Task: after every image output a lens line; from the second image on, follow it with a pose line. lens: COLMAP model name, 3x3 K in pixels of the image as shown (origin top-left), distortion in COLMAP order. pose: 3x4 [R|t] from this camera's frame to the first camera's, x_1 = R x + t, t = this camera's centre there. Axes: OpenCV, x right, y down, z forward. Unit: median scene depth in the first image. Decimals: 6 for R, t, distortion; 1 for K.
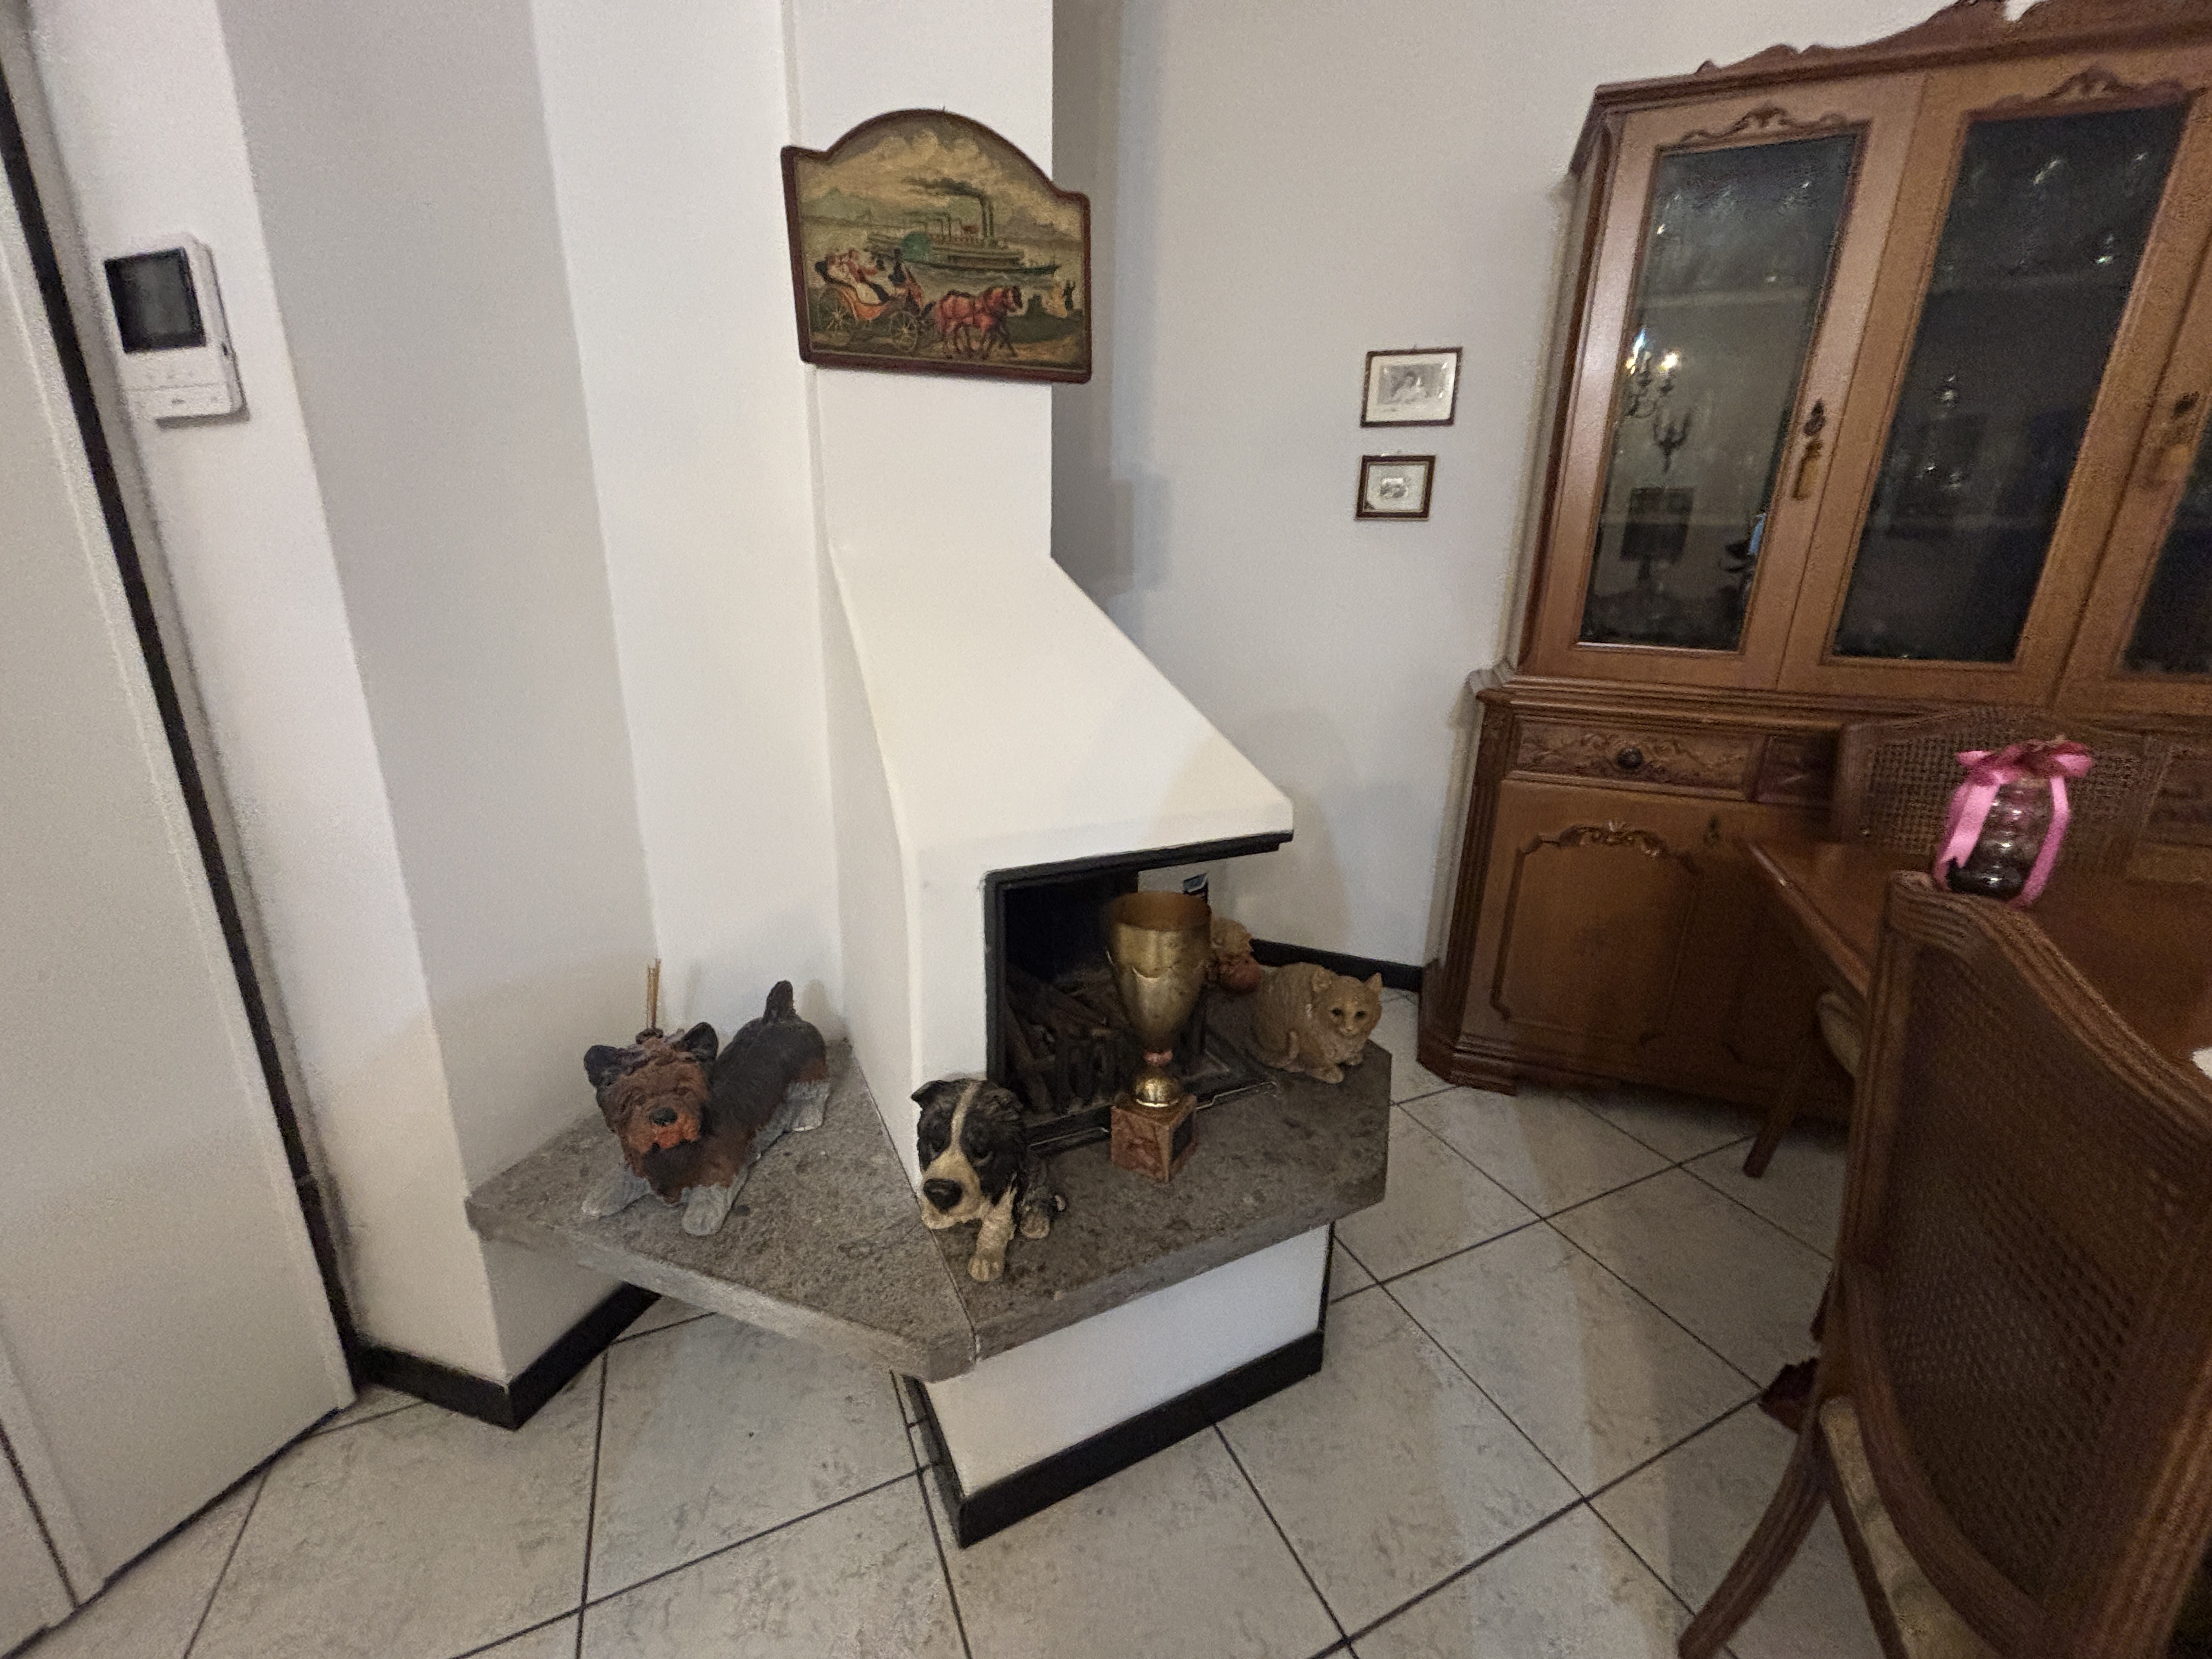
lens RADIAL K [[889.6, 0, 1106.0], [0, 889.6, 829.5], [0, 0, 1]] dist [-0.000829, -0.000332]
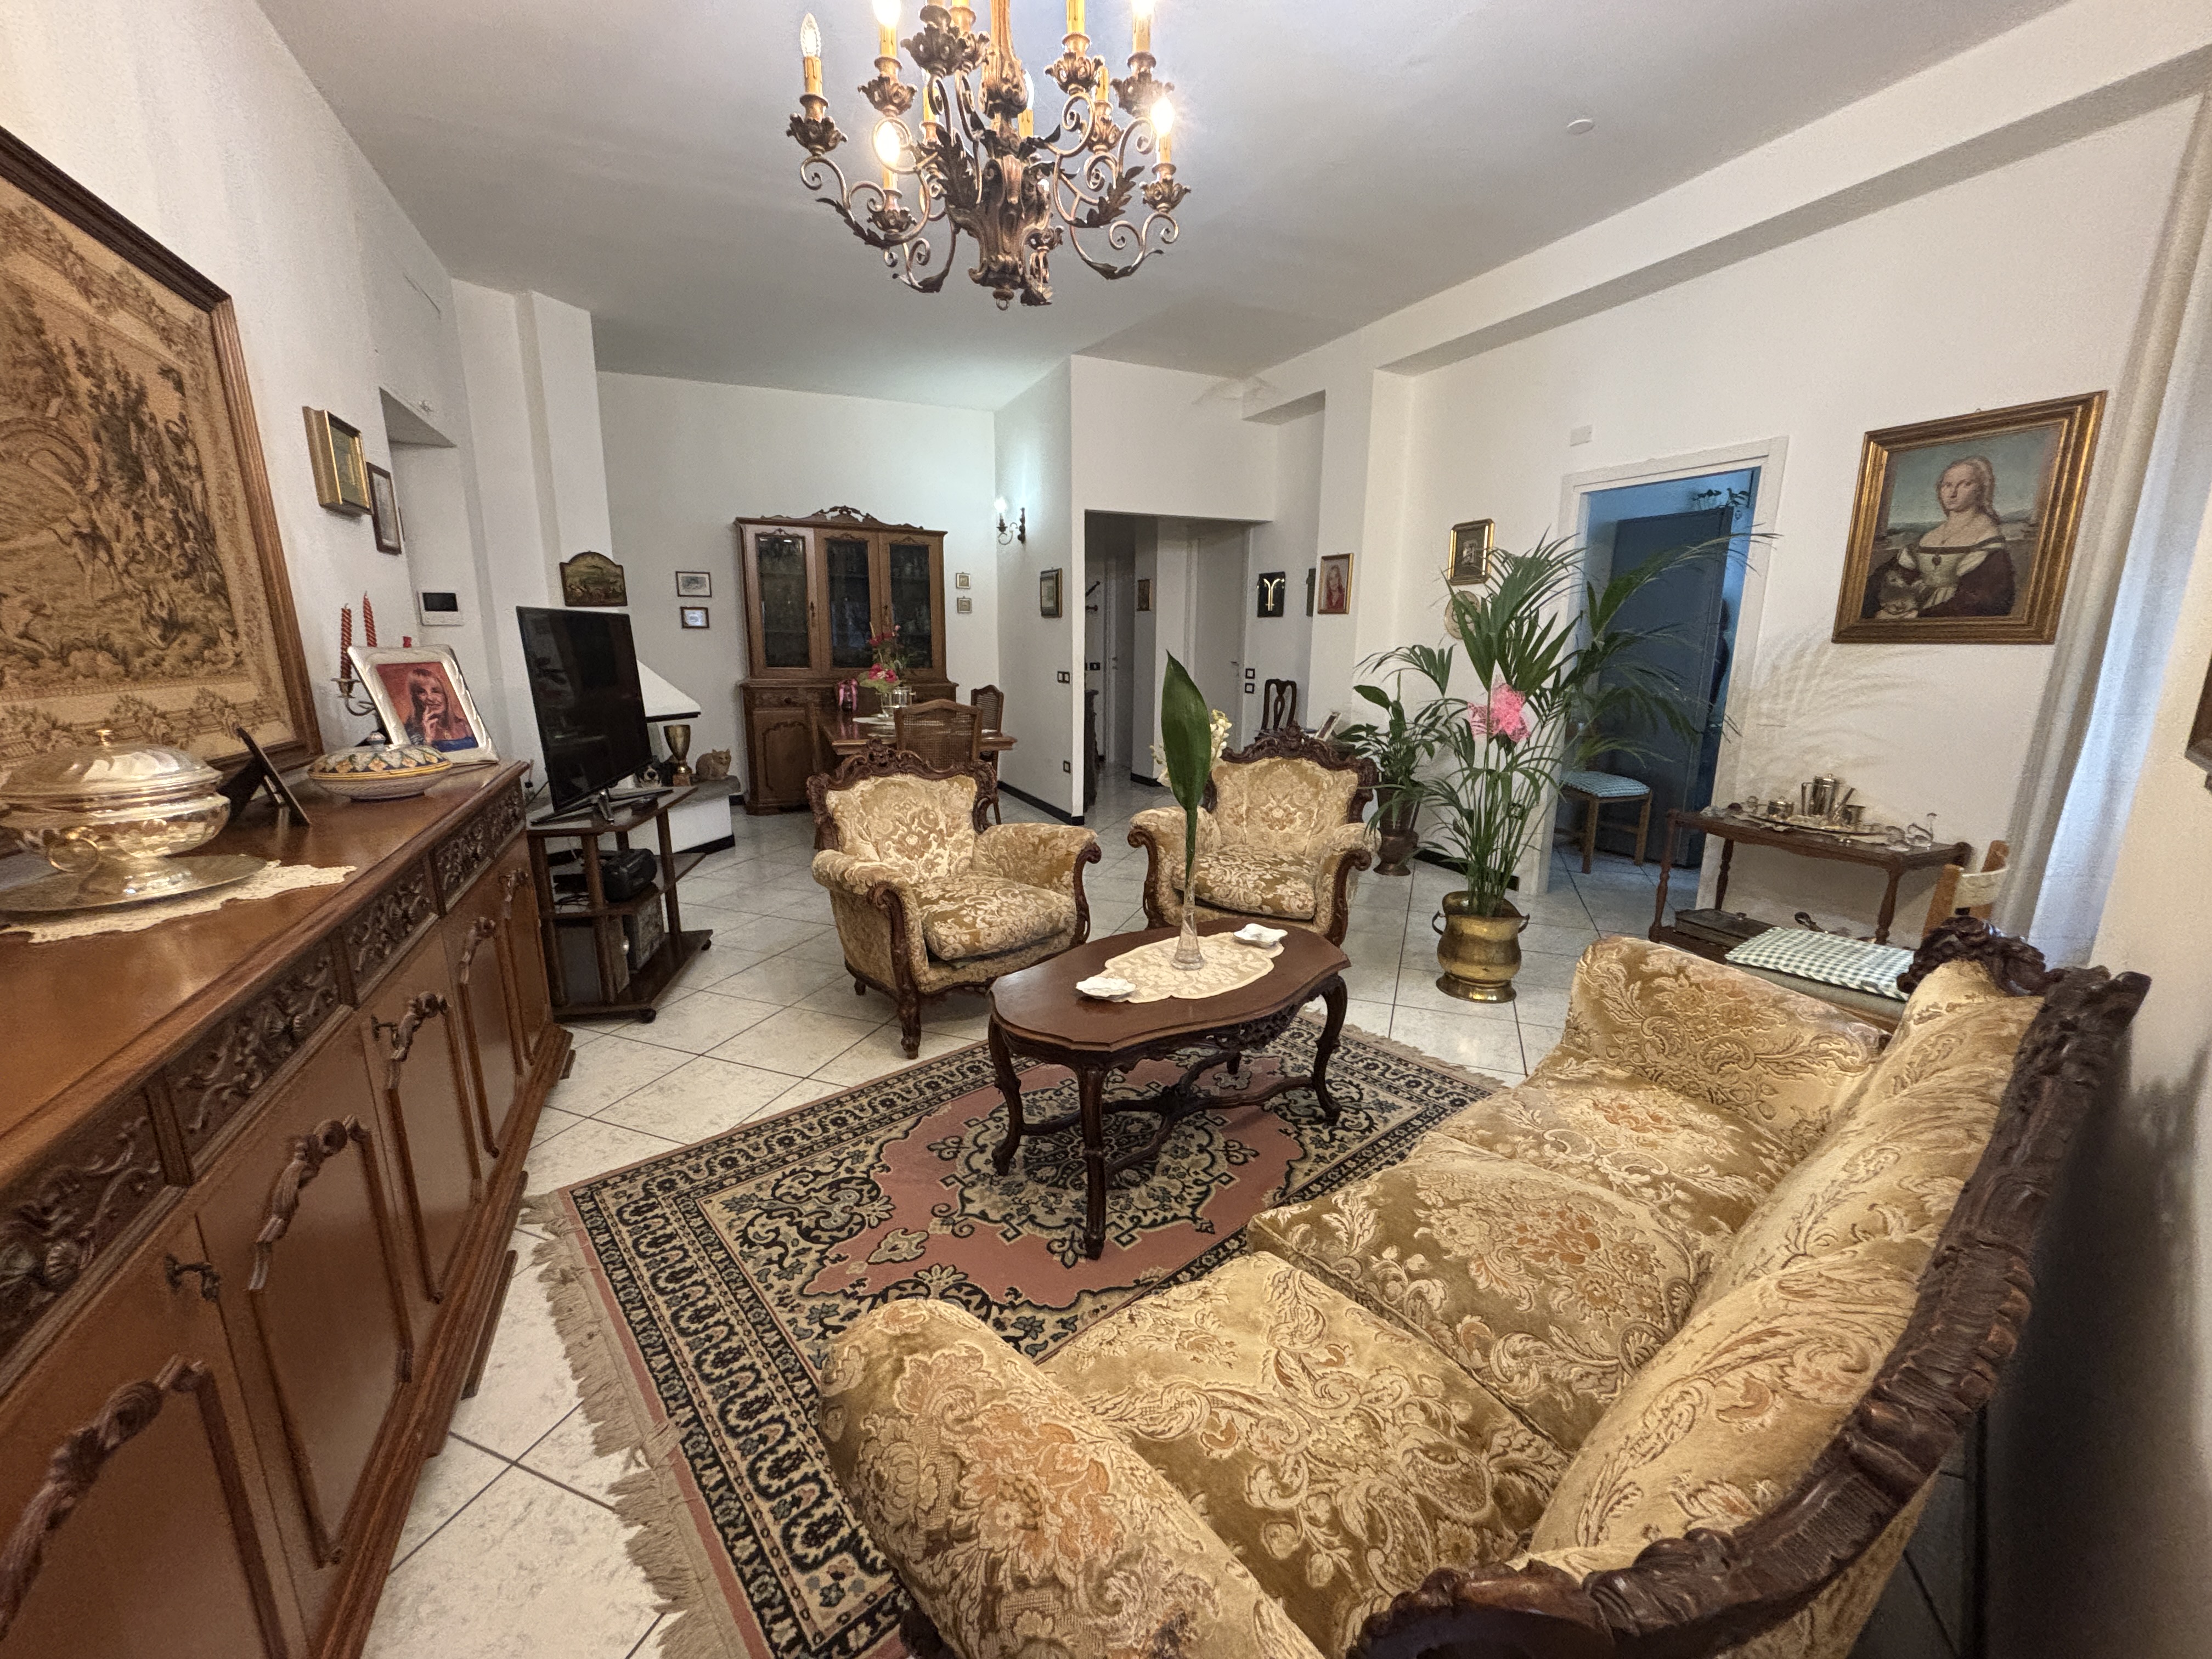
lens RADIAL K [[896.8, 0, 1103.7], [0, 896.8, 823.4], [0, 0, 1]] dist [0.000813, 0.000120]
pose [[0.716814, -0.160062, 0.678644, -1.437126], [0.210289, 0.977603, 0.008457, 0.922221], [-0.664798, 0.136650, 0.734418, -3.425967]]
